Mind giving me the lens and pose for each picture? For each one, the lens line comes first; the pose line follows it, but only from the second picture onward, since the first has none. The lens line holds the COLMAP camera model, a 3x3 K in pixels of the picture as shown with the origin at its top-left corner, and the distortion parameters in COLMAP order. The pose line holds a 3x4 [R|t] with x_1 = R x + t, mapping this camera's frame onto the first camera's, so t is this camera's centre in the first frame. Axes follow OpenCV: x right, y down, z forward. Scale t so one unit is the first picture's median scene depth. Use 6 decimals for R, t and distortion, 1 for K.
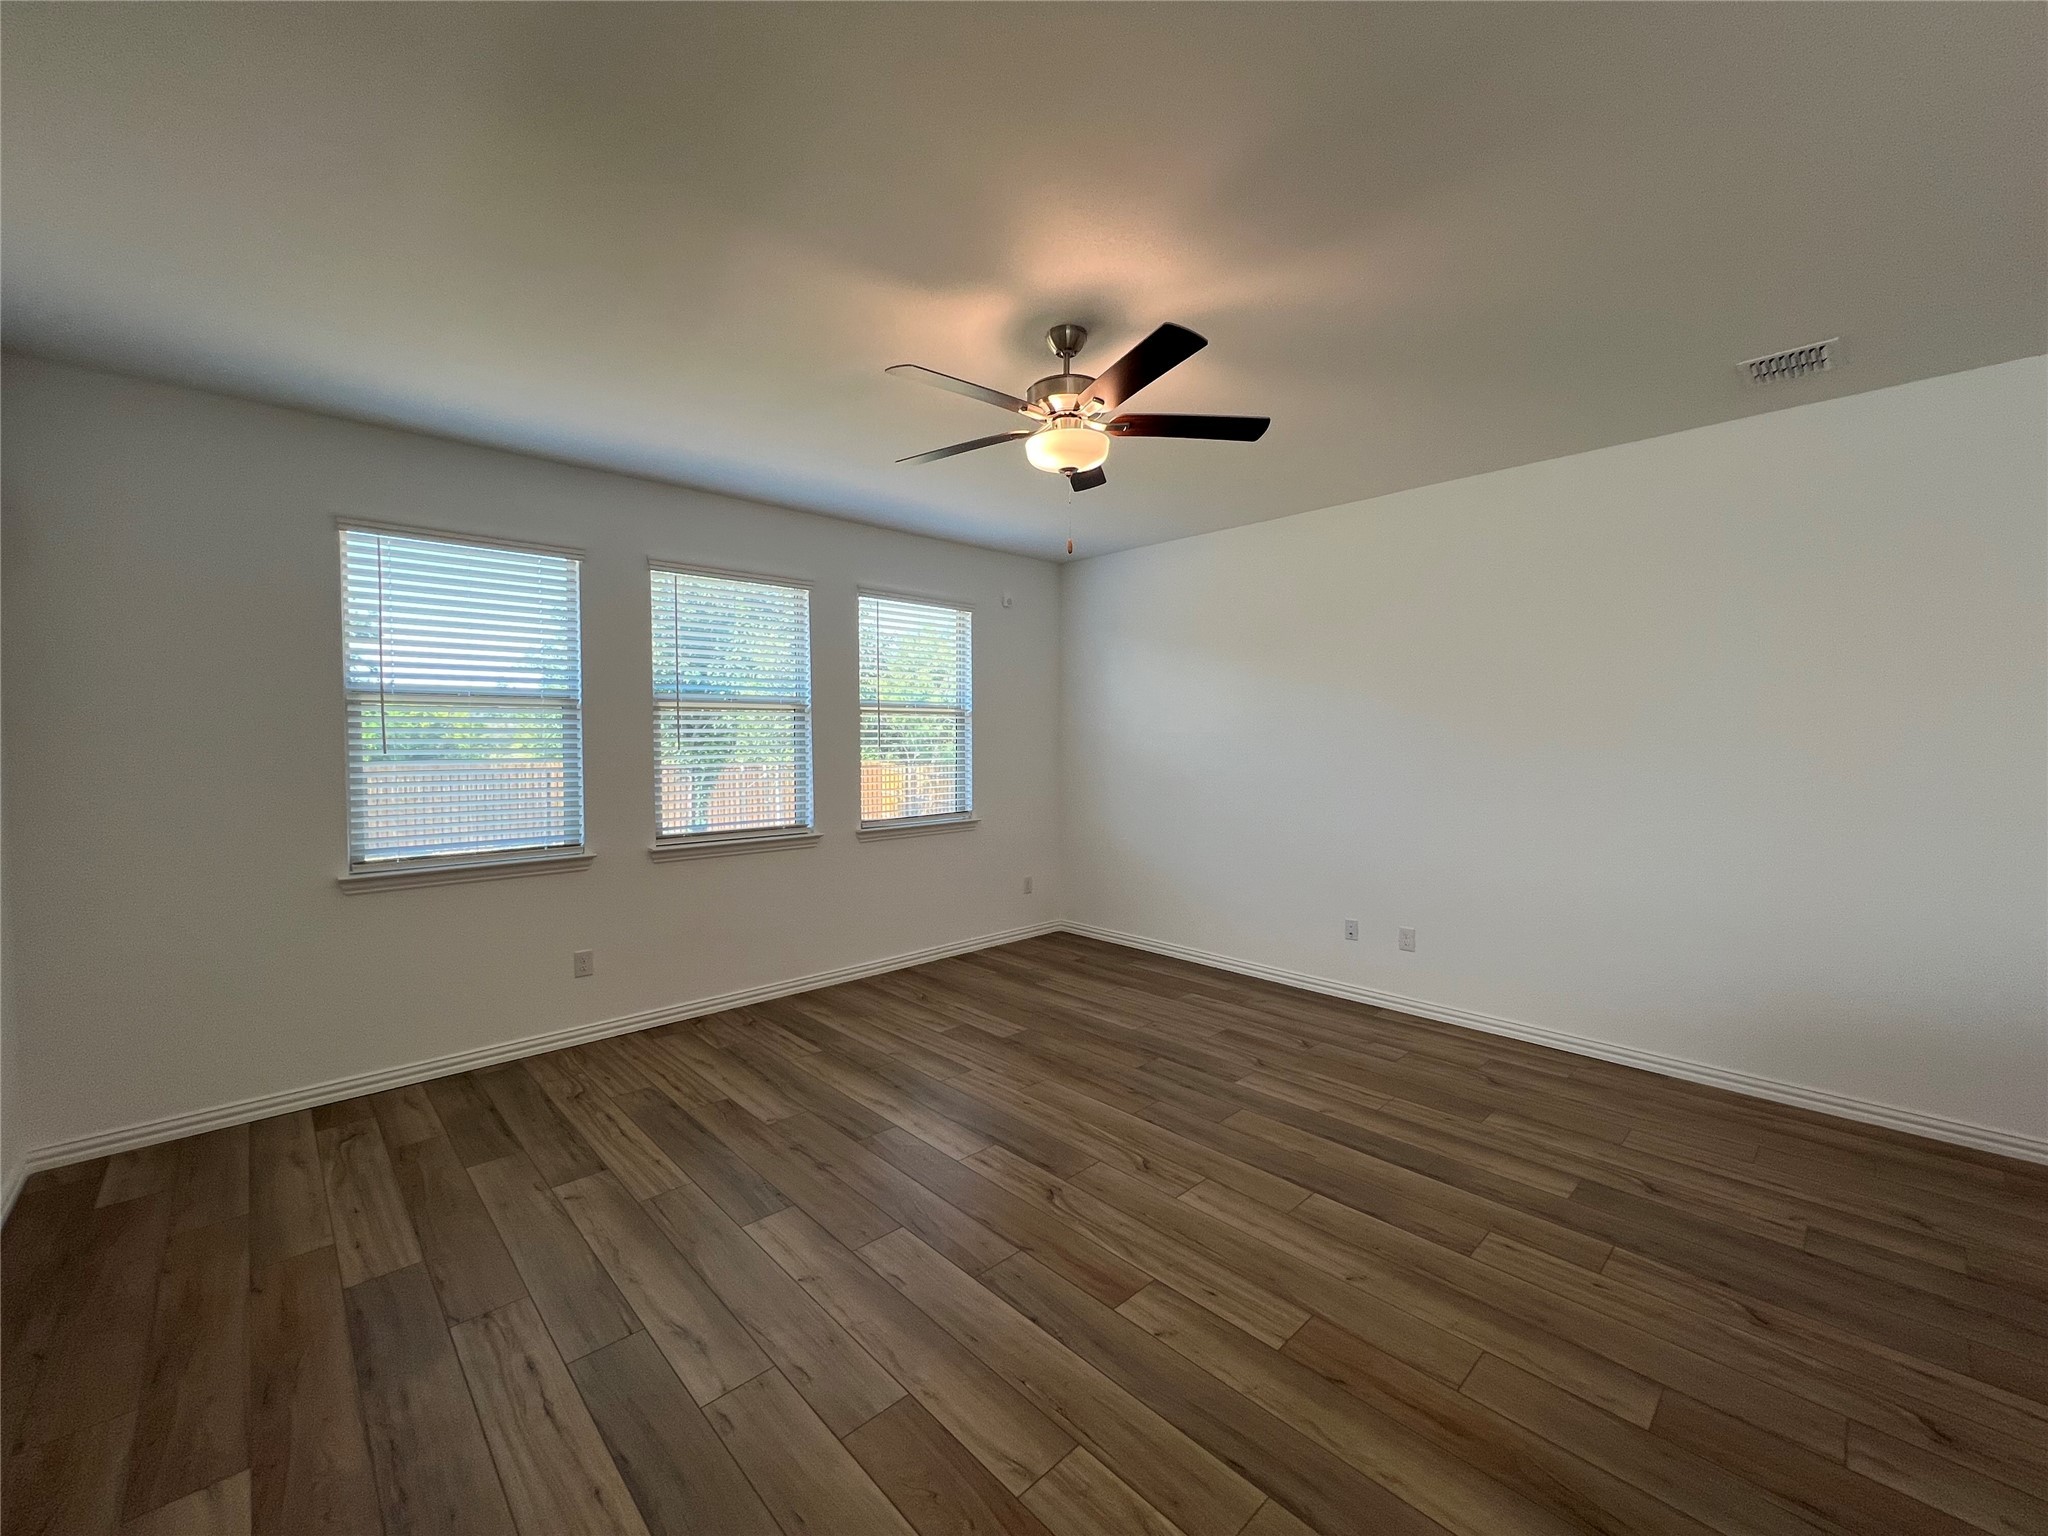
lens RADIAL K [[826.4, 0, 1017.9], [0, 826.4, 762.6], [0, 0, 1]] dist [-0.001782, 0.000778]
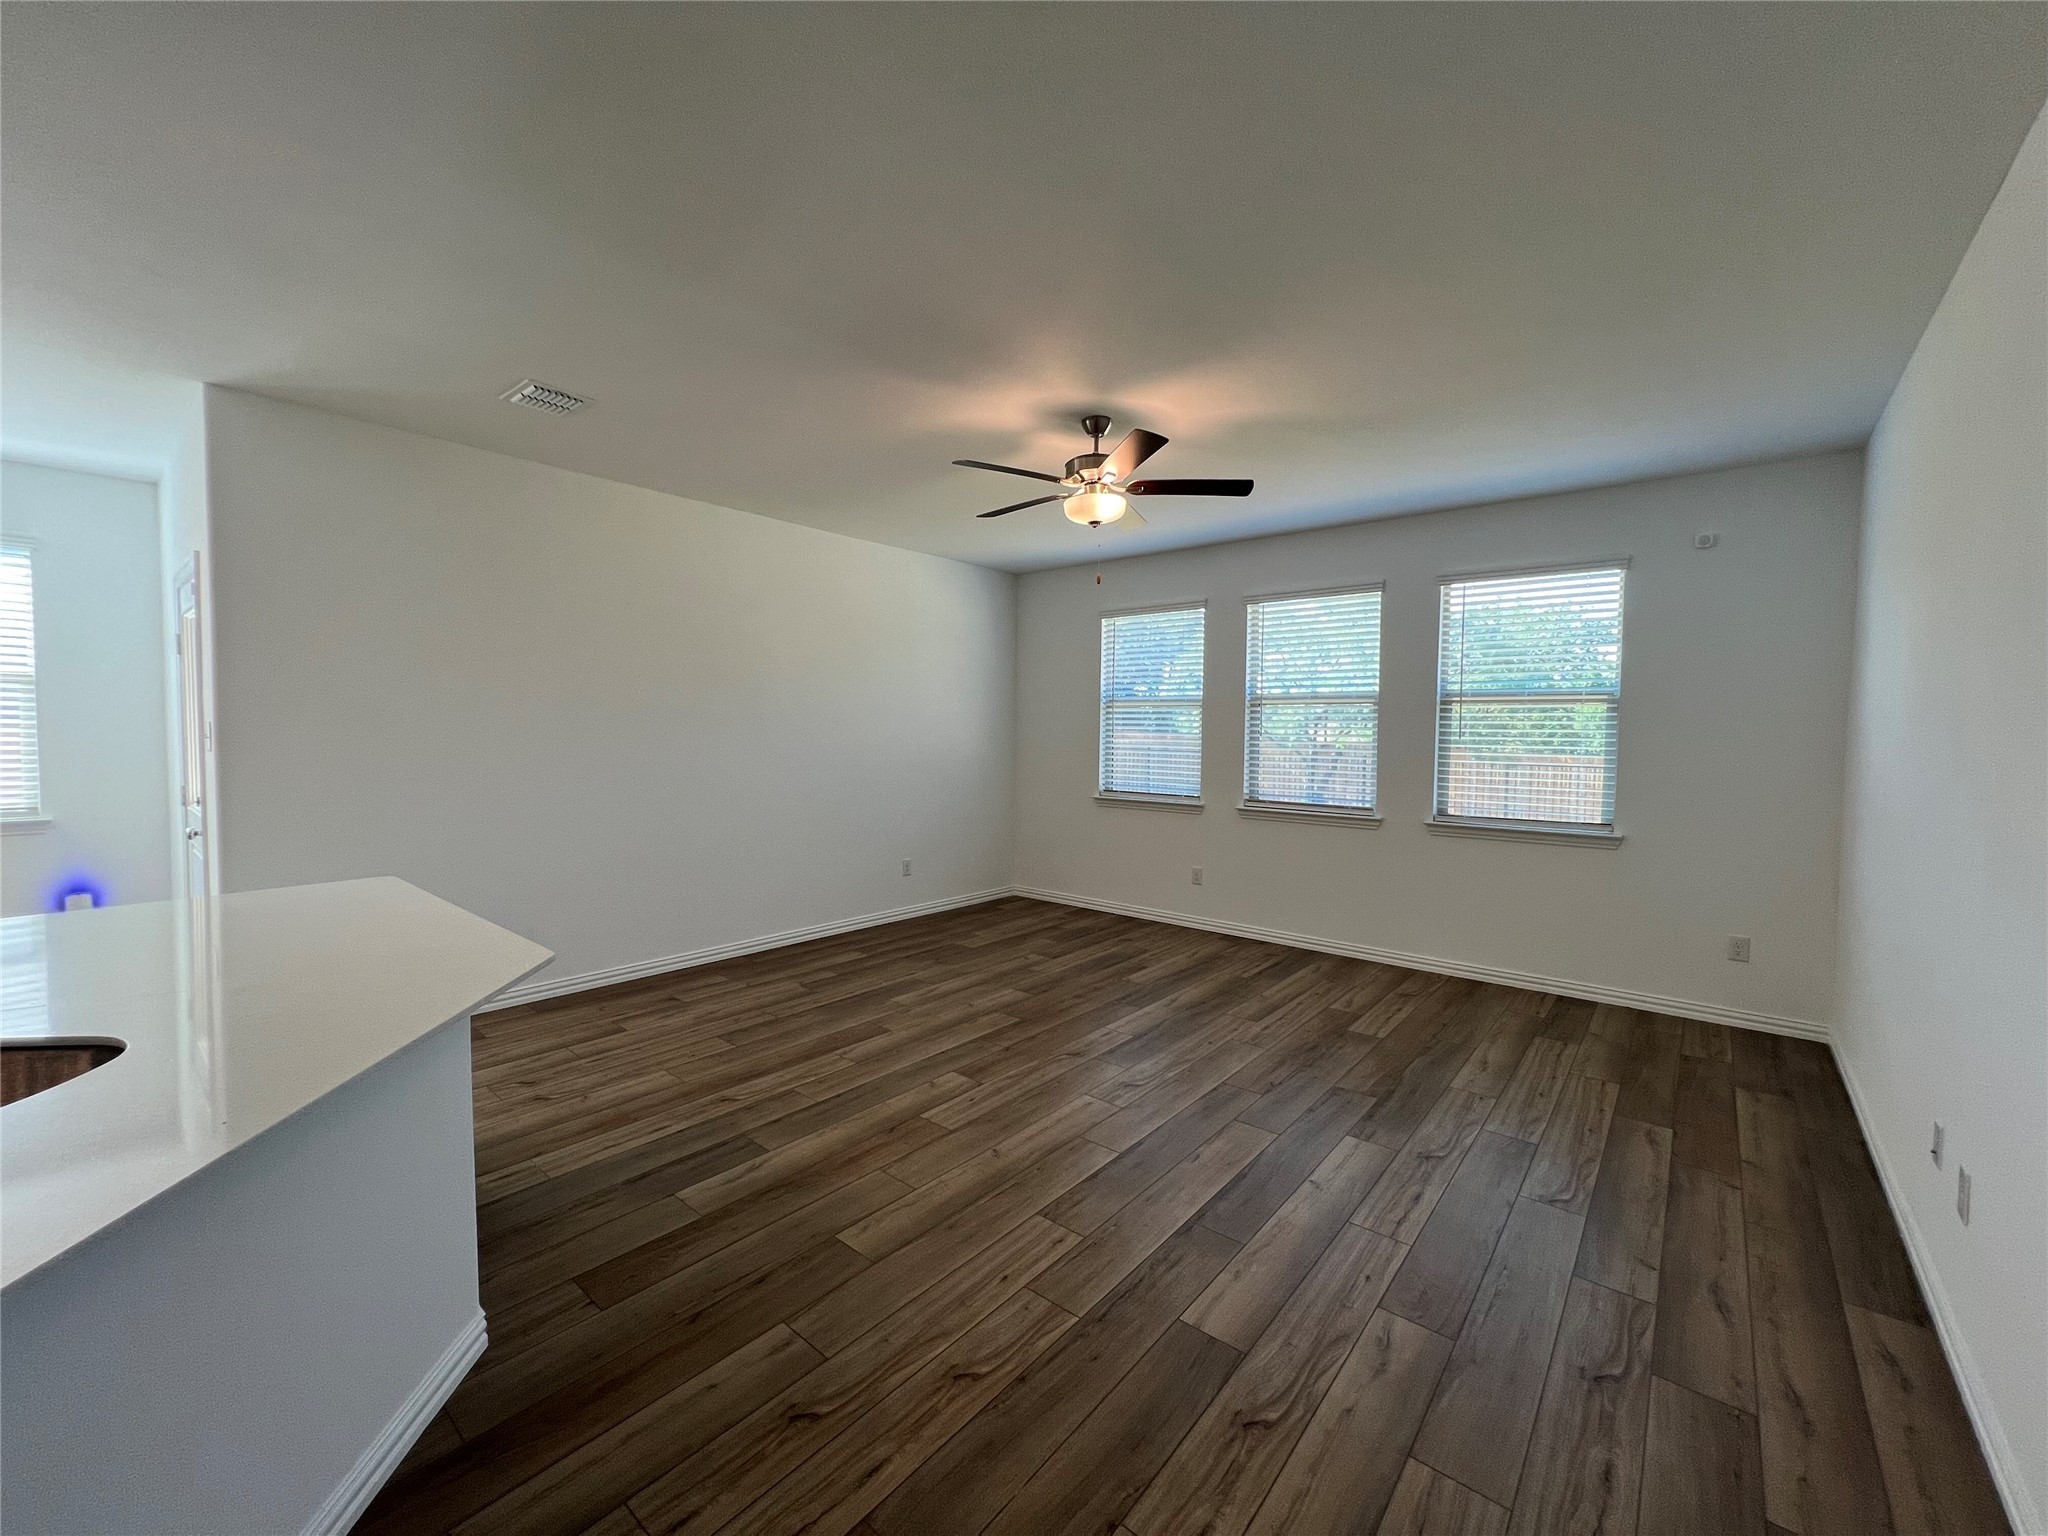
lens RADIAL K [[820.7, 0, 1012.9], [0, 820.7, 761.5], [0, 0, 1]] dist [0.000998, 0.000059]
pose [[0.111241, 0.044449, -0.992799, 1.054495], [-0.044001, 0.998240, 0.039762, -0.011563], [0.992819, 0.039261, 0.113001, 0.560910]]
